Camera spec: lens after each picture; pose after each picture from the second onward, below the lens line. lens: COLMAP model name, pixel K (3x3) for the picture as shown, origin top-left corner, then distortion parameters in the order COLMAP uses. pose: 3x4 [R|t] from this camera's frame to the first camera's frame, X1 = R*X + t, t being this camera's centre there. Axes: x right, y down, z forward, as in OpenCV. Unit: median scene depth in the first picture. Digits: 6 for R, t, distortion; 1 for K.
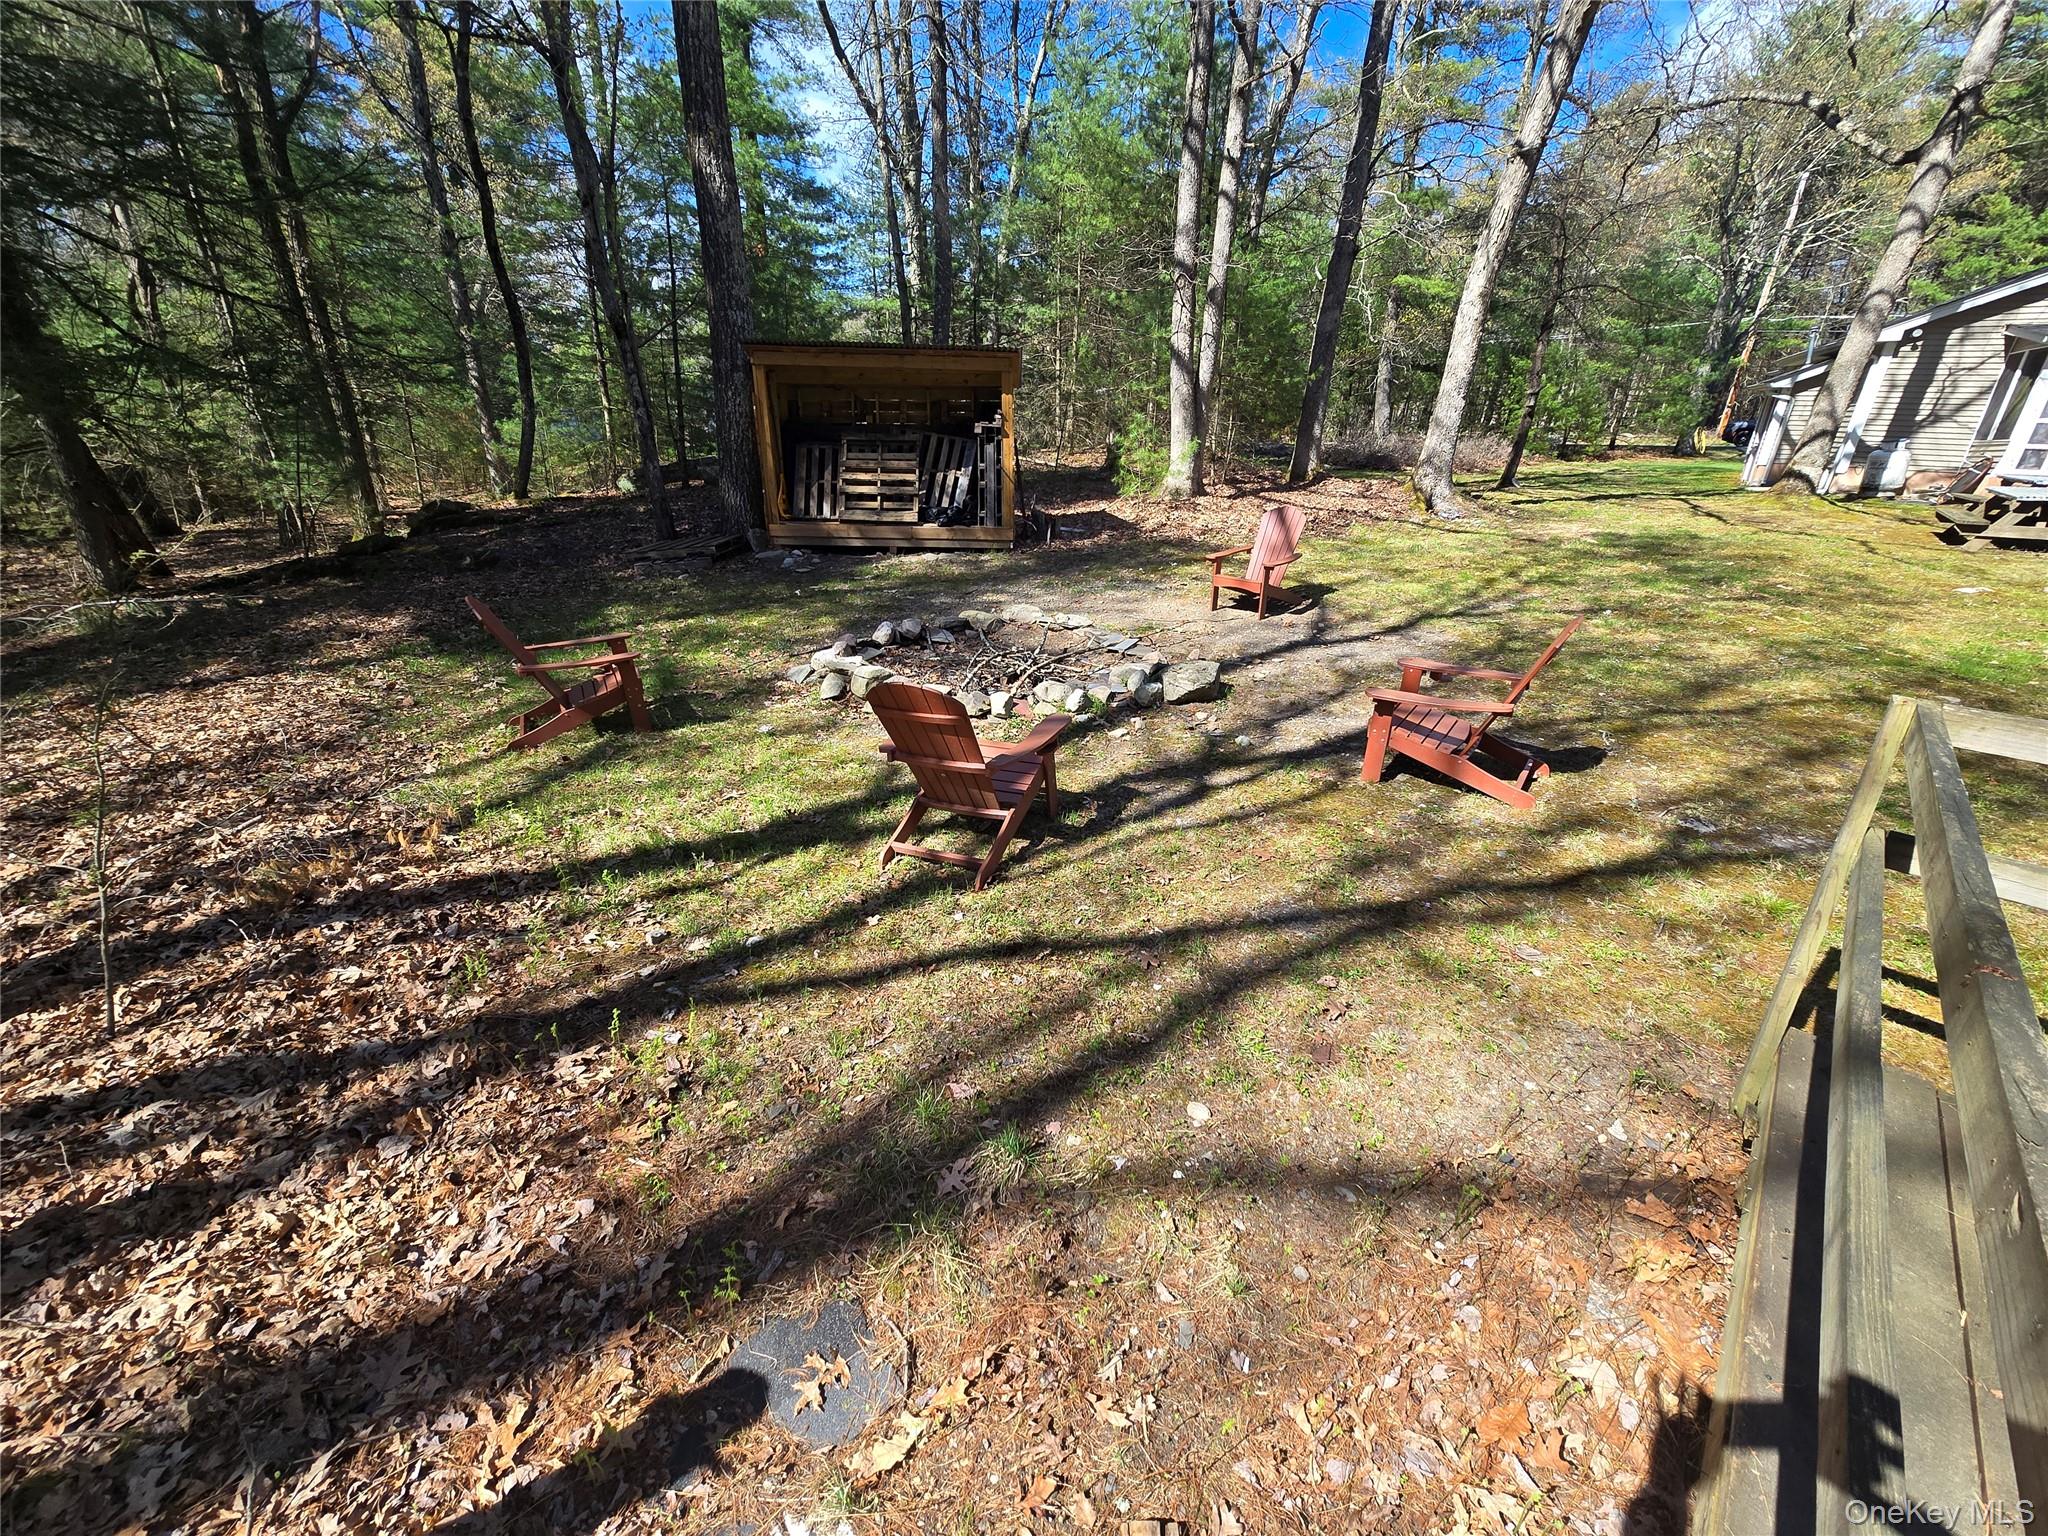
lens RADIAL K [[840.7, 0, 1025.1], [0, 840.7, 762.3], [0, 0, 1]] dist [-0.002441, 0.000560]
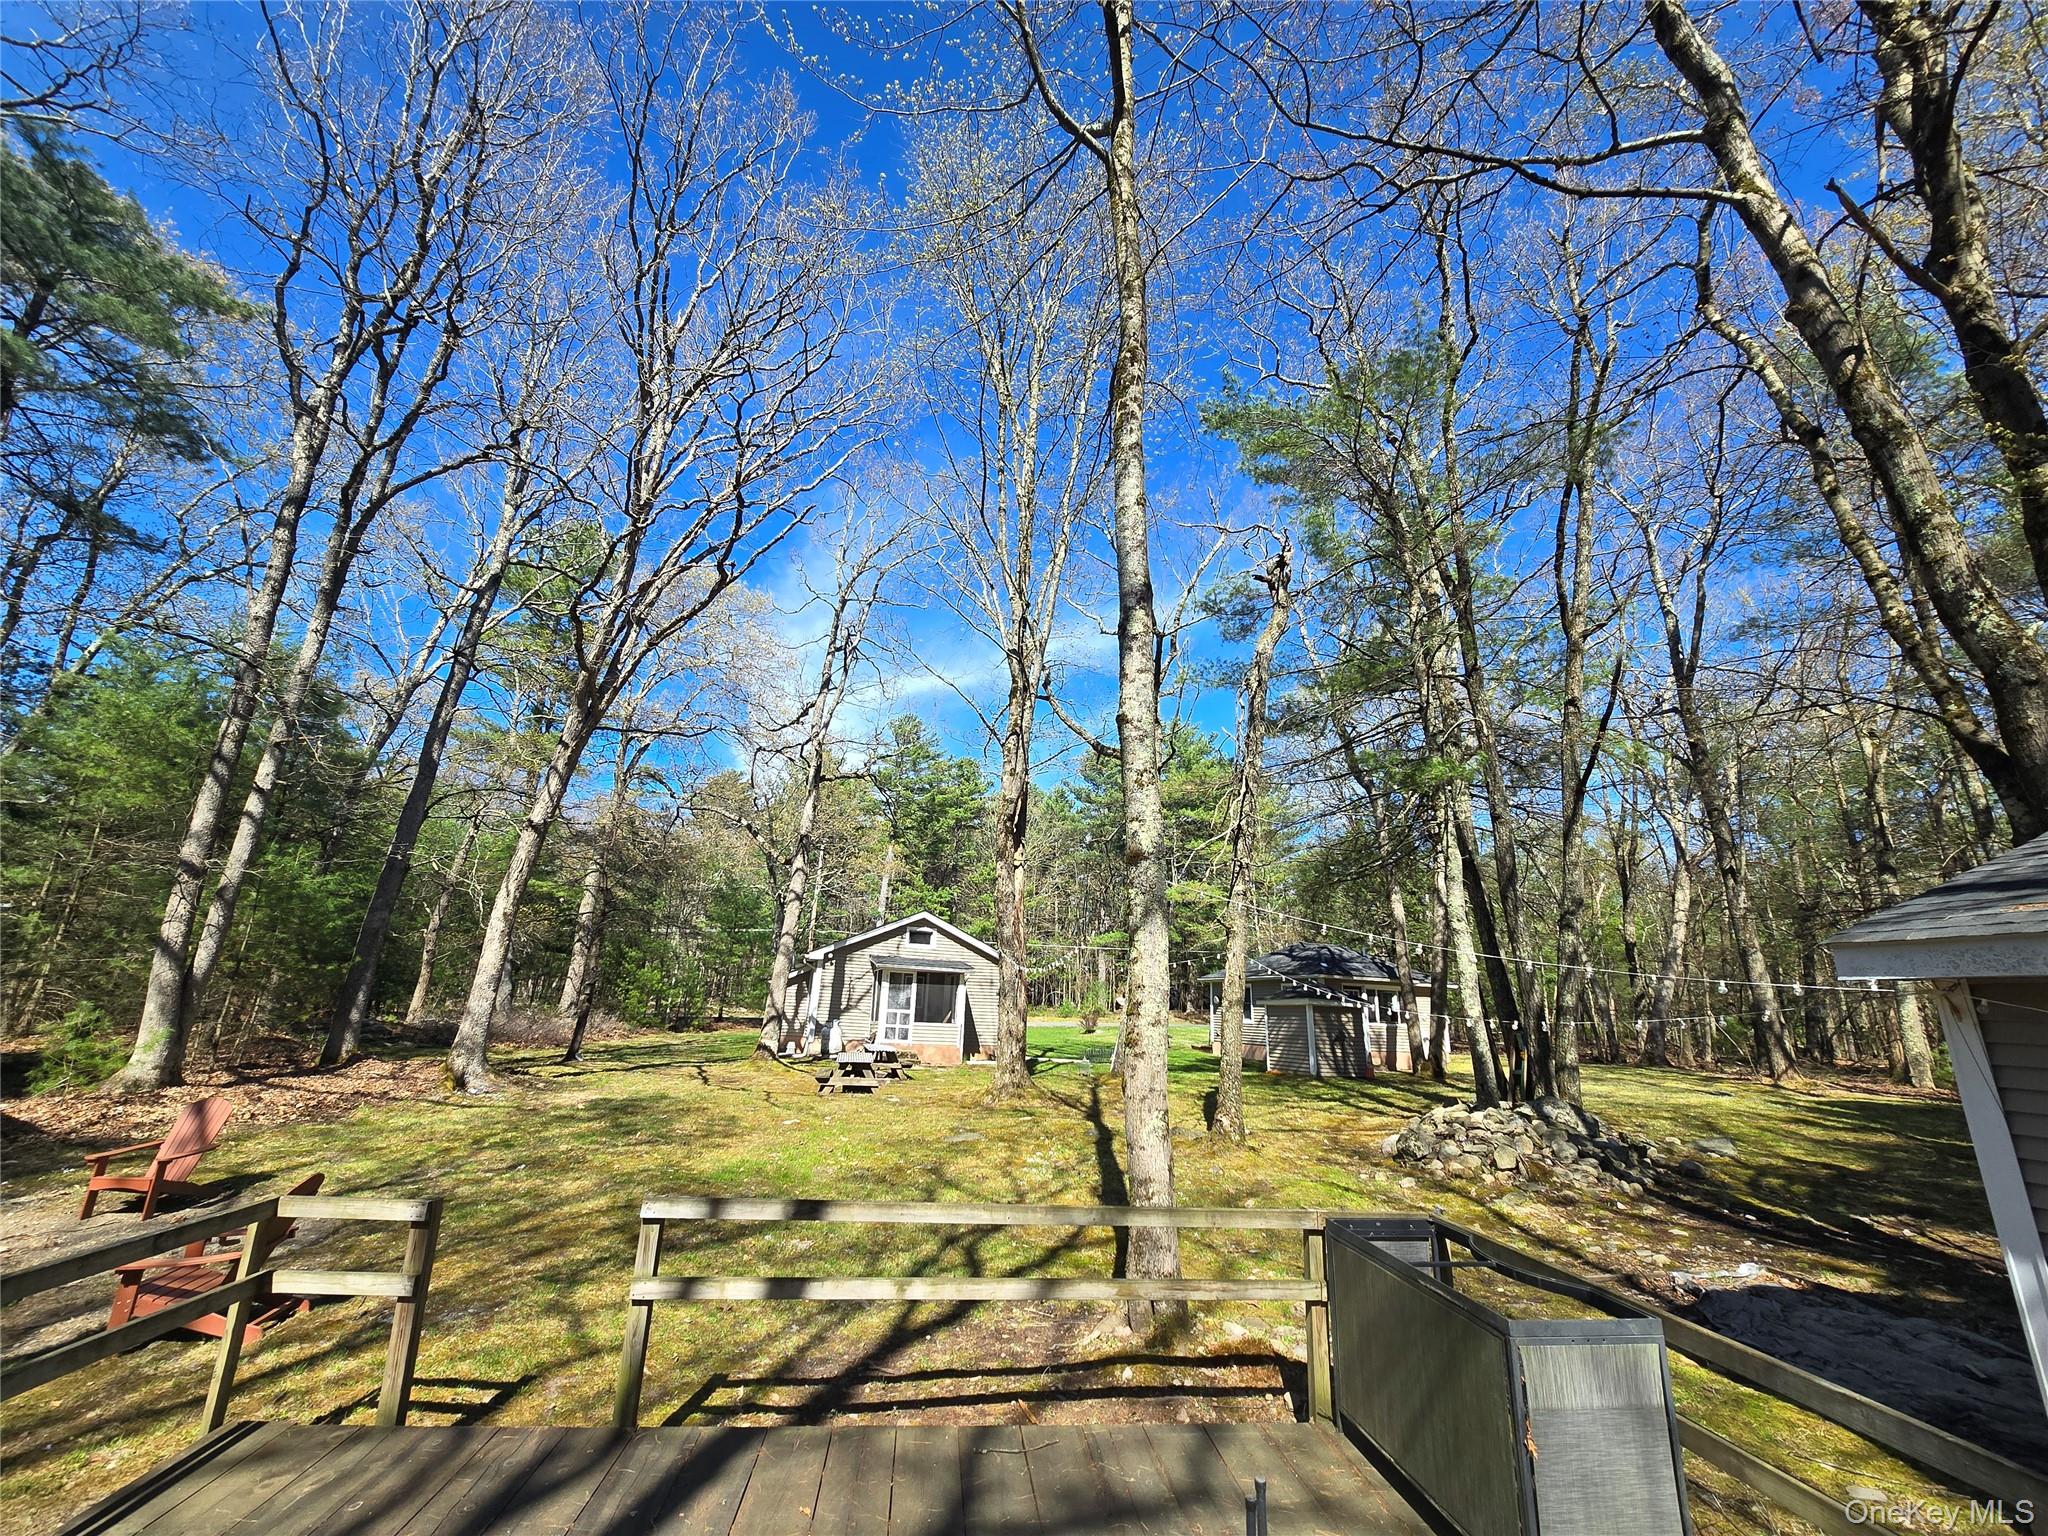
lens RADIAL K [[840.7, 0, 1021.5], [0, 840.7, 770.0], [0, 0, 1]] dist [-0.002441, 0.000560]
pose [[0.658720, 0.212697, 0.721698, 0.087620], [0.260383, 0.835491, -0.483896, 0.082265], [-0.705895, 0.506670, 0.494972, -0.294901]]
